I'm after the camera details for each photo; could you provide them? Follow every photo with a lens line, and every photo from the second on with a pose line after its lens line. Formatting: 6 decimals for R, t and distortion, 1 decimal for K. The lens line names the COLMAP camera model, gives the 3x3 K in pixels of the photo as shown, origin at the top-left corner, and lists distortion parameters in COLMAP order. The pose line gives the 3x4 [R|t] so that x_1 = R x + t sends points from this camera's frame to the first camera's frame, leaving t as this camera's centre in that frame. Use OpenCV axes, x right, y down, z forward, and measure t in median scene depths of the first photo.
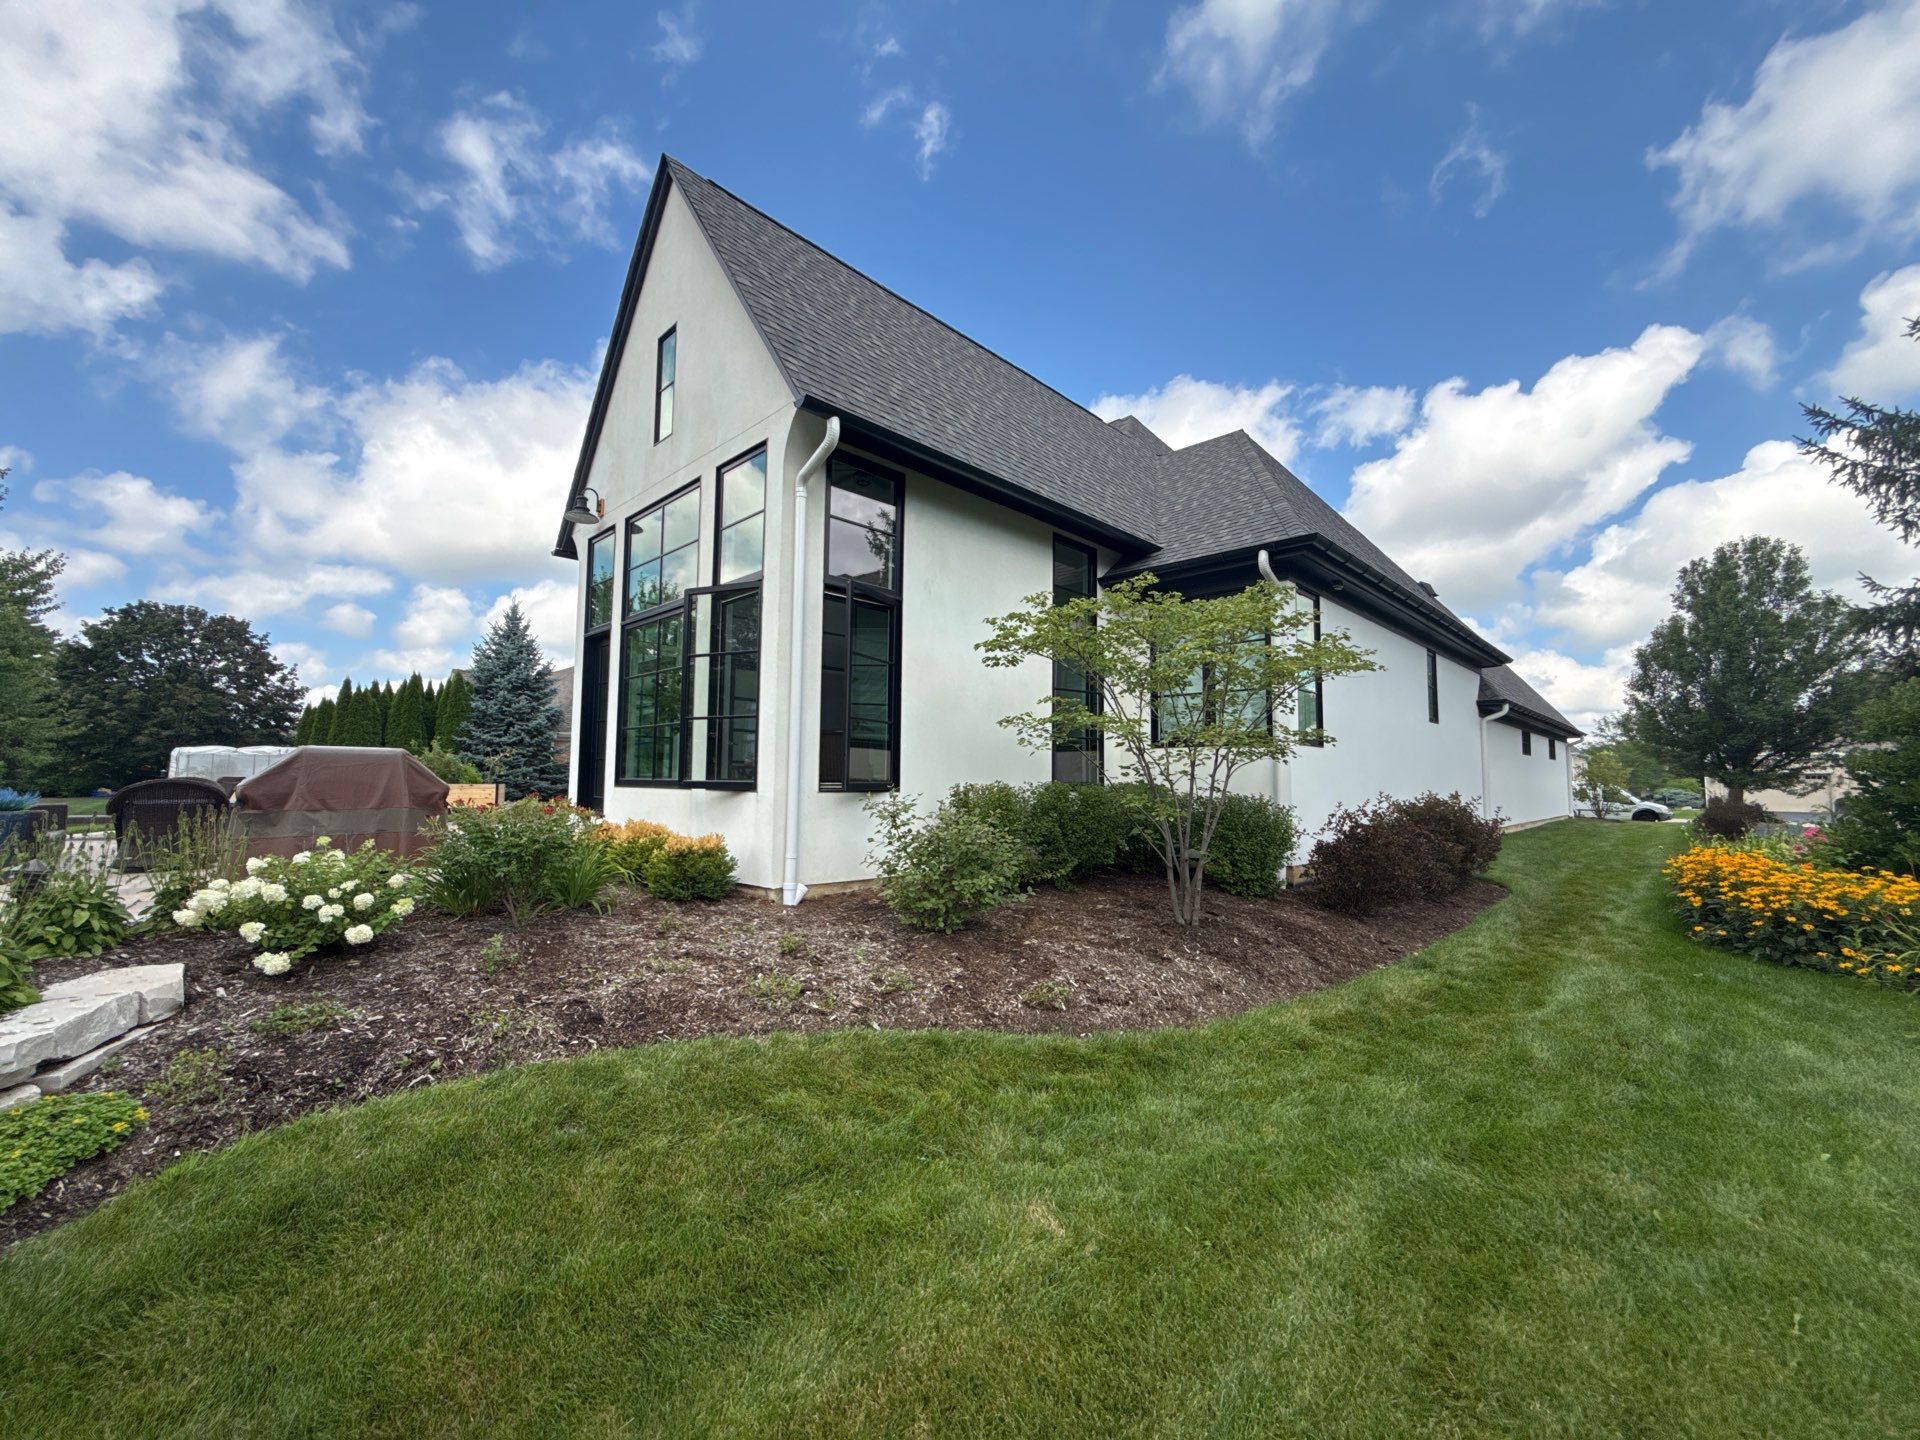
lens RADIAL K [[756.4, 0, 958.3], [0, 756.4, 724.1], [0, 0, 1]] dist [-0.007928, 0.000009]
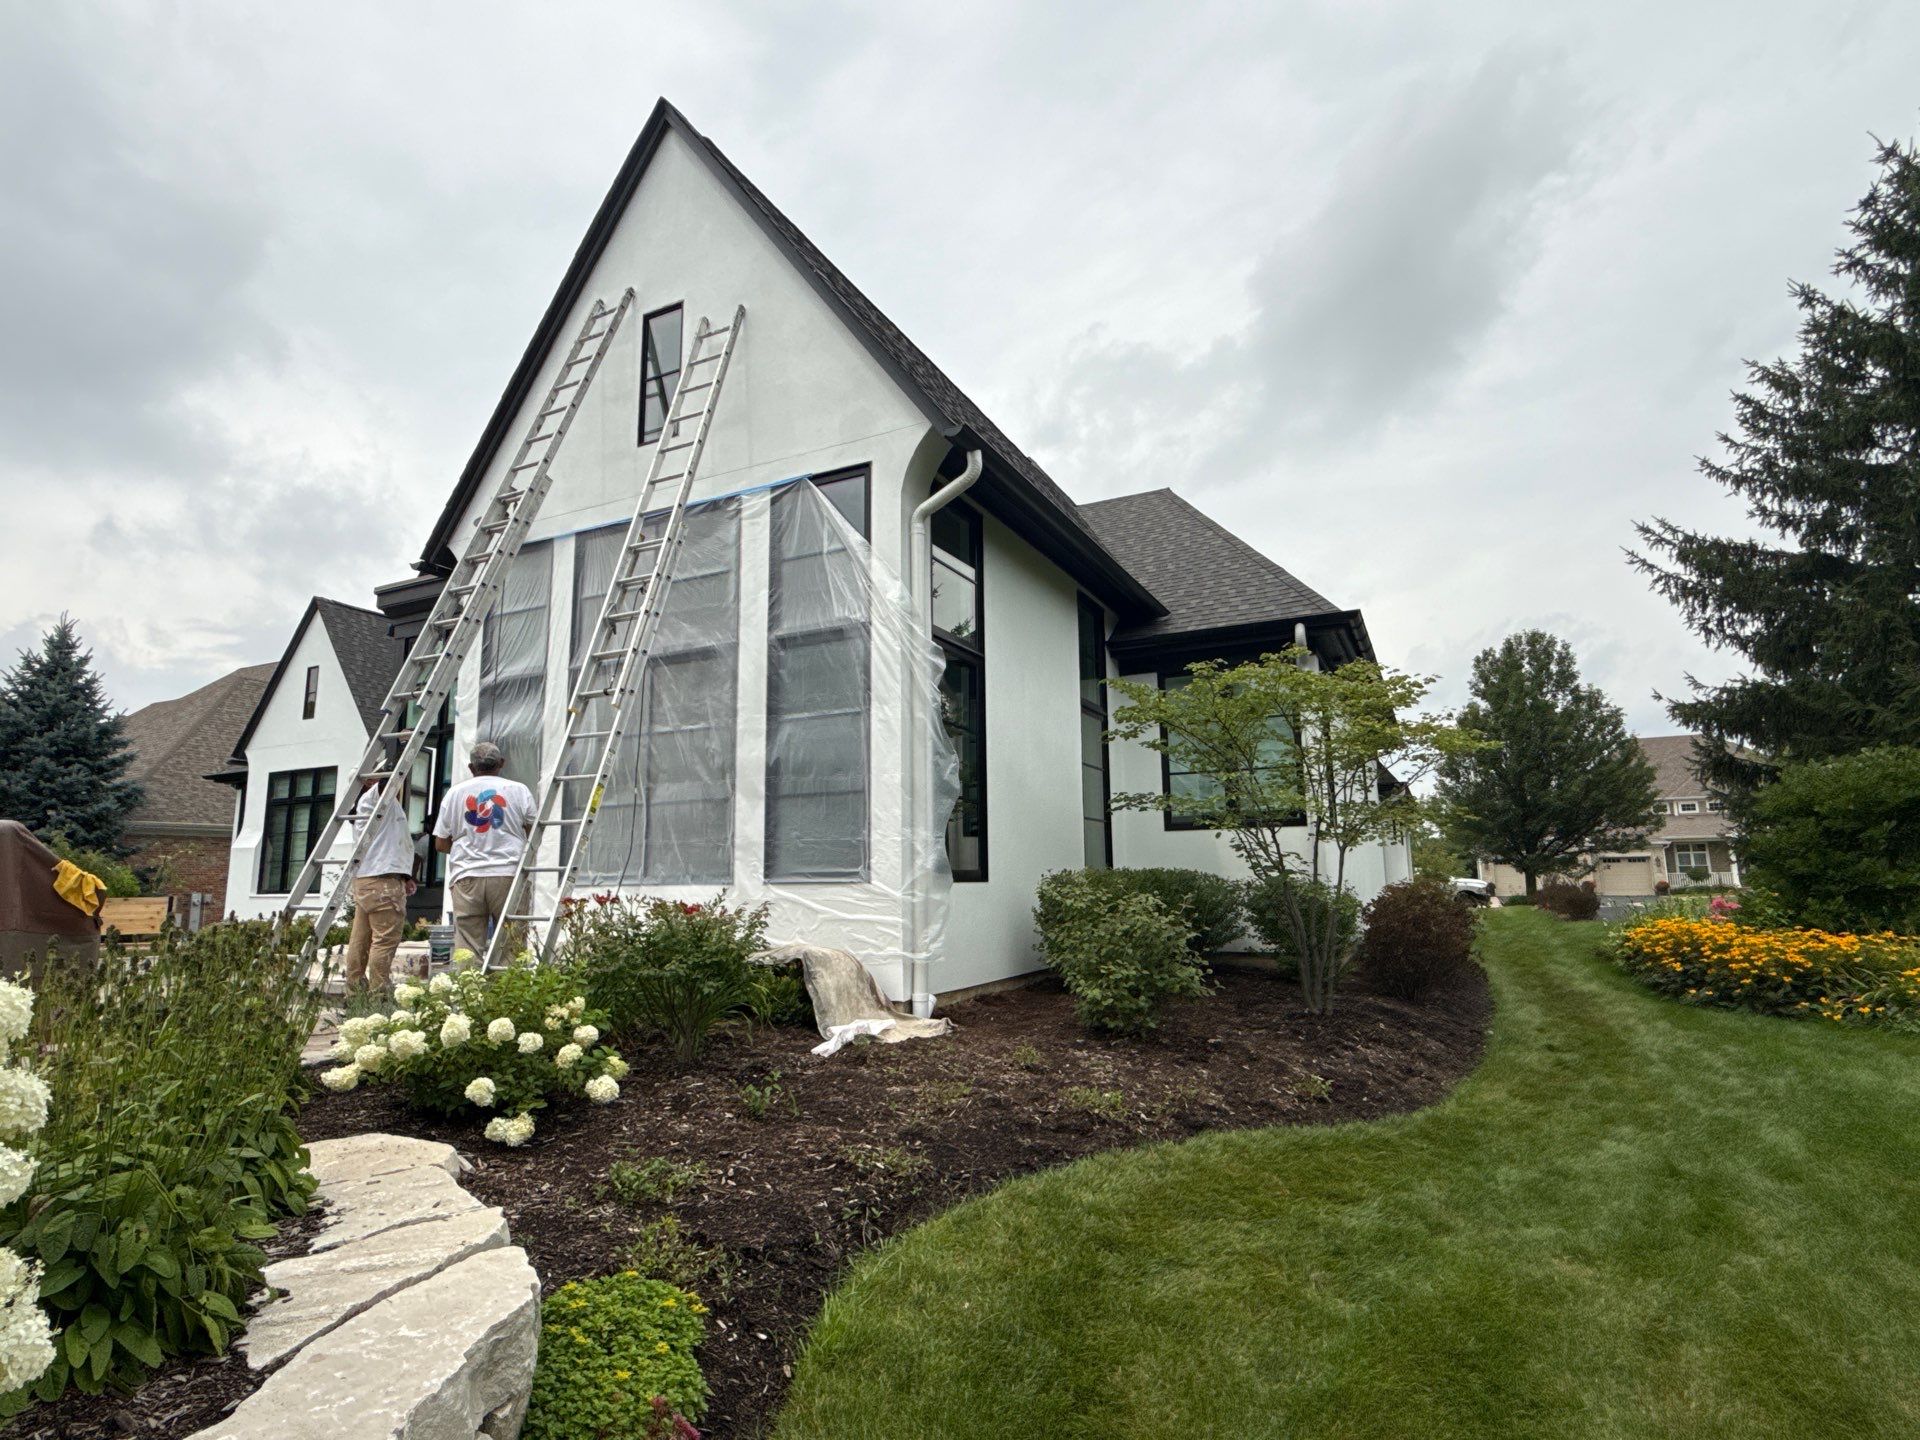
lens RADIAL K [[955.6, 0, 965.3], [0, 955.6, 722.8], [0, 0, 1]] dist [-0.016783, 0.001718]
pose [[0.950707, 0.028245, 0.308802, -0.246917], [0.000673, 0.995653, -0.093141, 0.005616], [-0.310090, 0.088758, 0.946555, -0.006607]]
